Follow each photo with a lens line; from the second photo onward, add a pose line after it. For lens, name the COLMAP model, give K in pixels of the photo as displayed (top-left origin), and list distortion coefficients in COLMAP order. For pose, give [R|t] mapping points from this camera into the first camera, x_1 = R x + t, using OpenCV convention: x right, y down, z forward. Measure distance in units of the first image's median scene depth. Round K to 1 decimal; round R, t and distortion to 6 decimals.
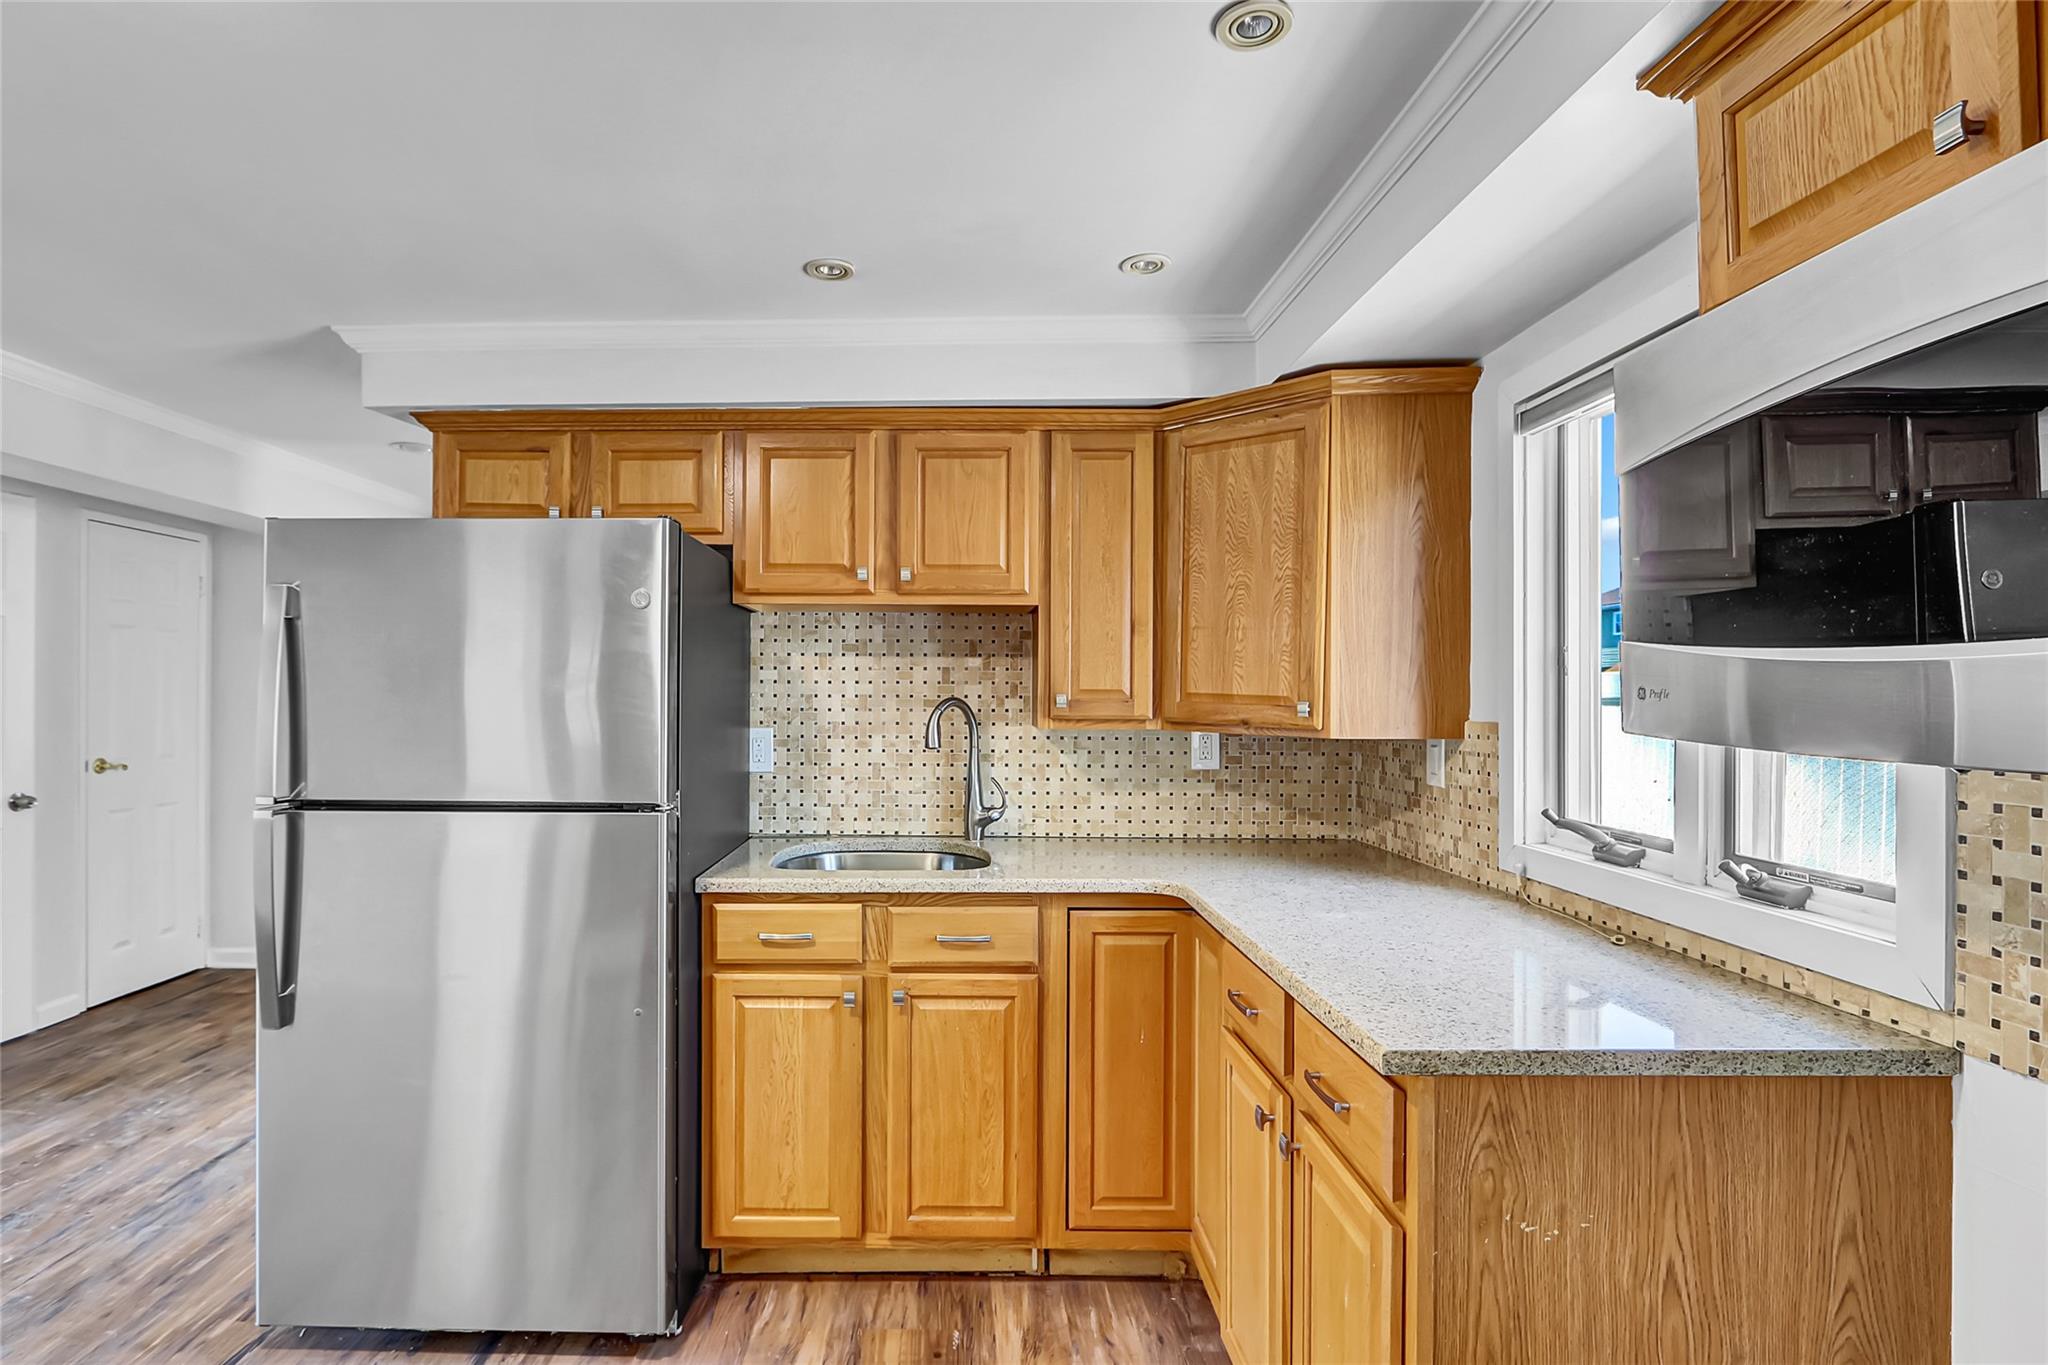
lens RADIAL K [[988.3, 0, 953.1], [0, 988.3, 686.2], [0, 0, 1]] dist [-0.025275, 0.023519]
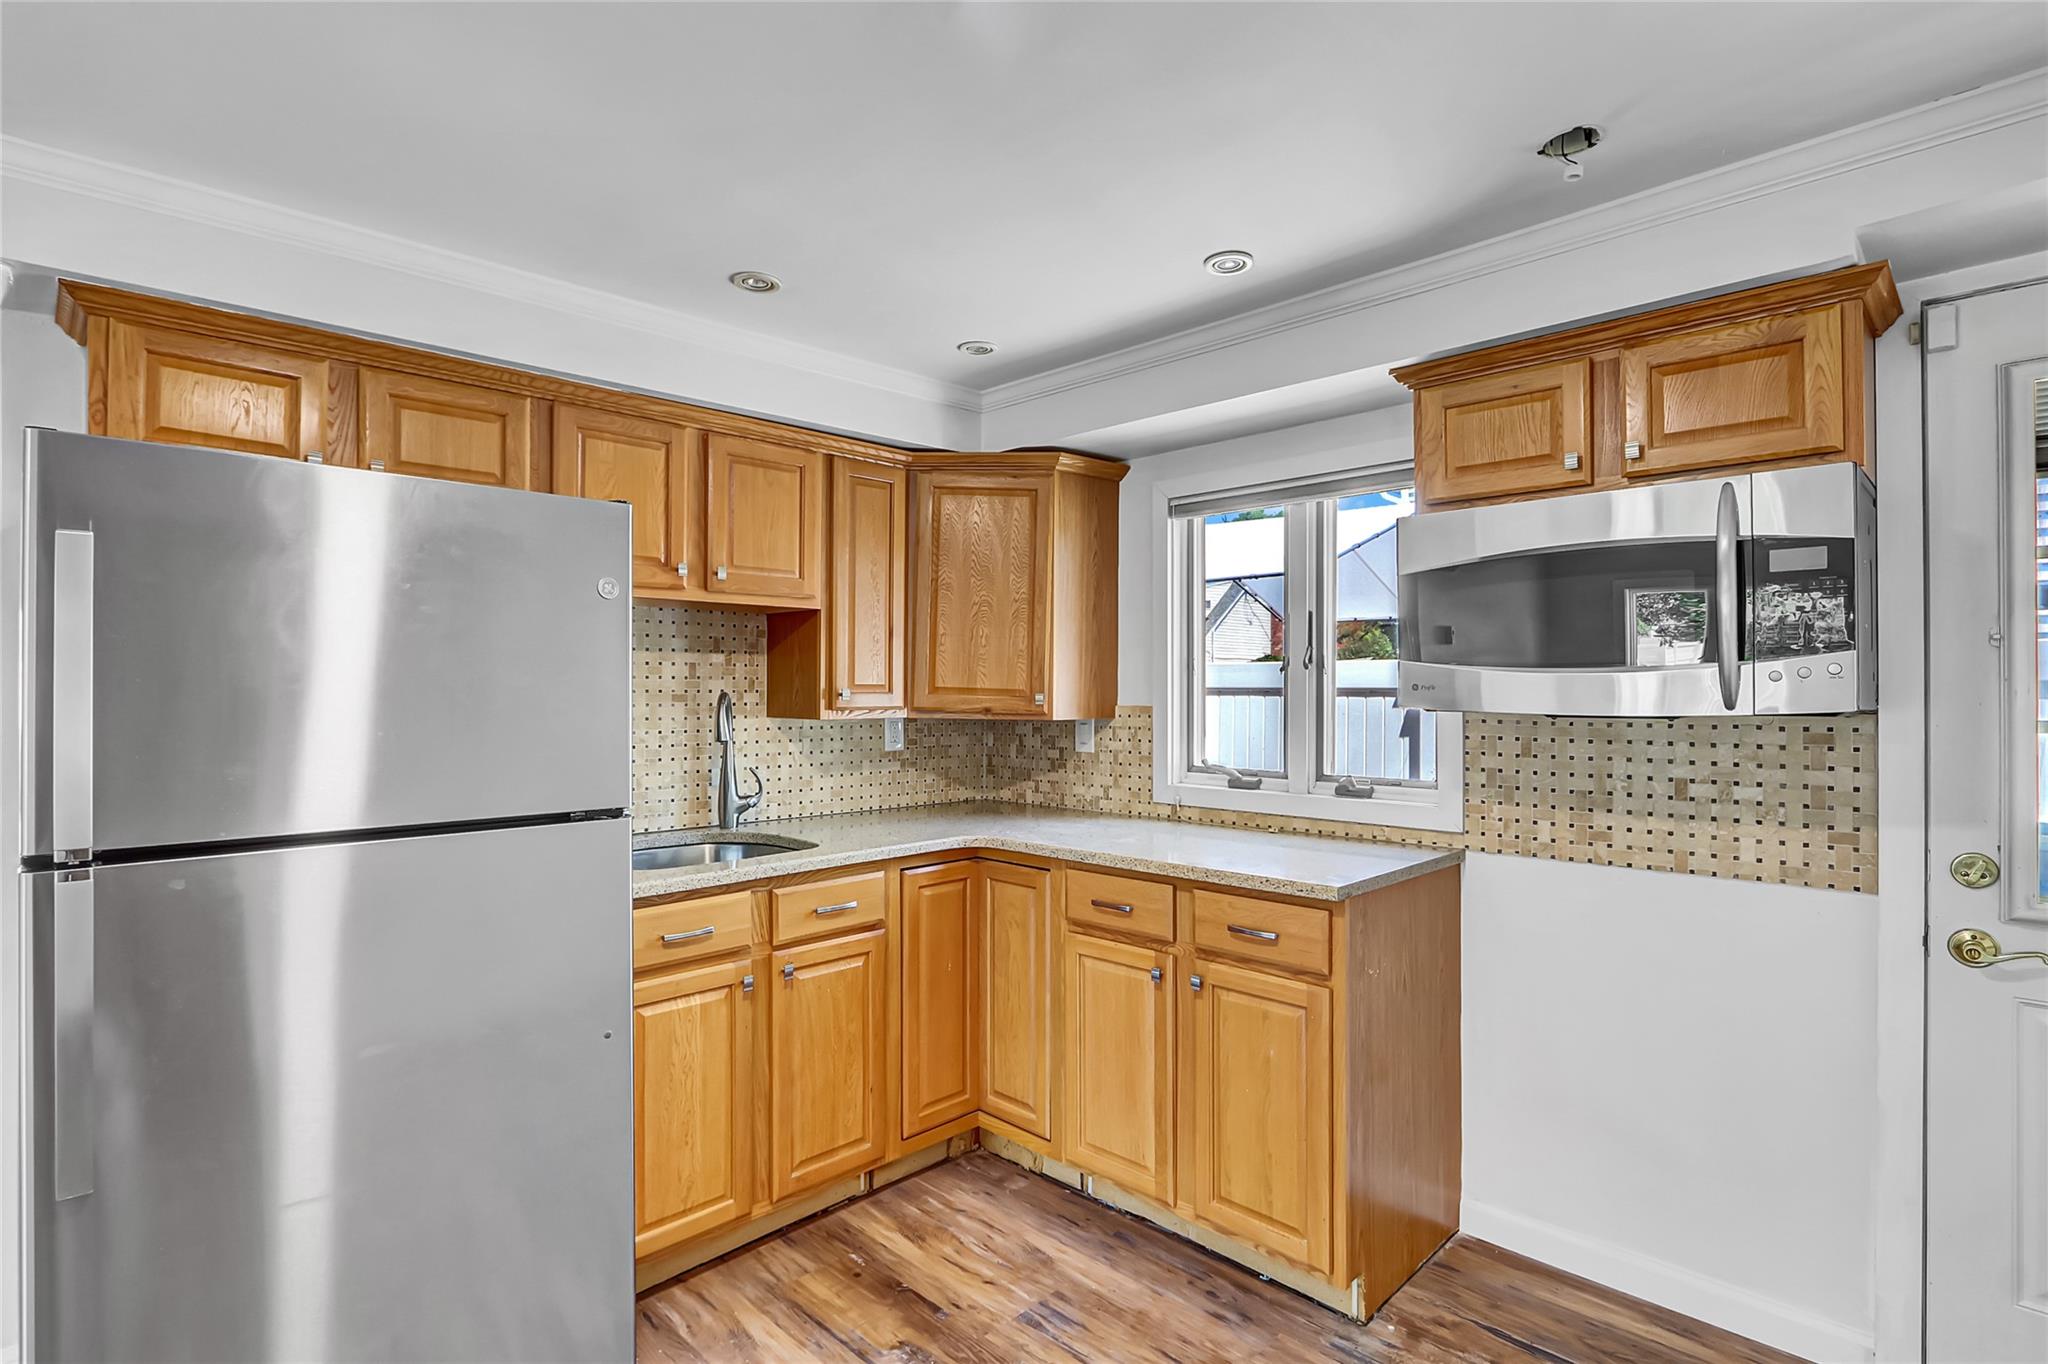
lens RADIAL K [[966.4, 0, 995.4], [0, 966.4, 682.1], [0, 0, 1]] dist [-0.001700, 0.000463]
pose [[0.726740, -0.000602, 0.686912, -0.580547], [-0.002321, 0.999992, 0.003332, -0.004106], [-0.686909, -0.004016, 0.726733, 0.075634]]
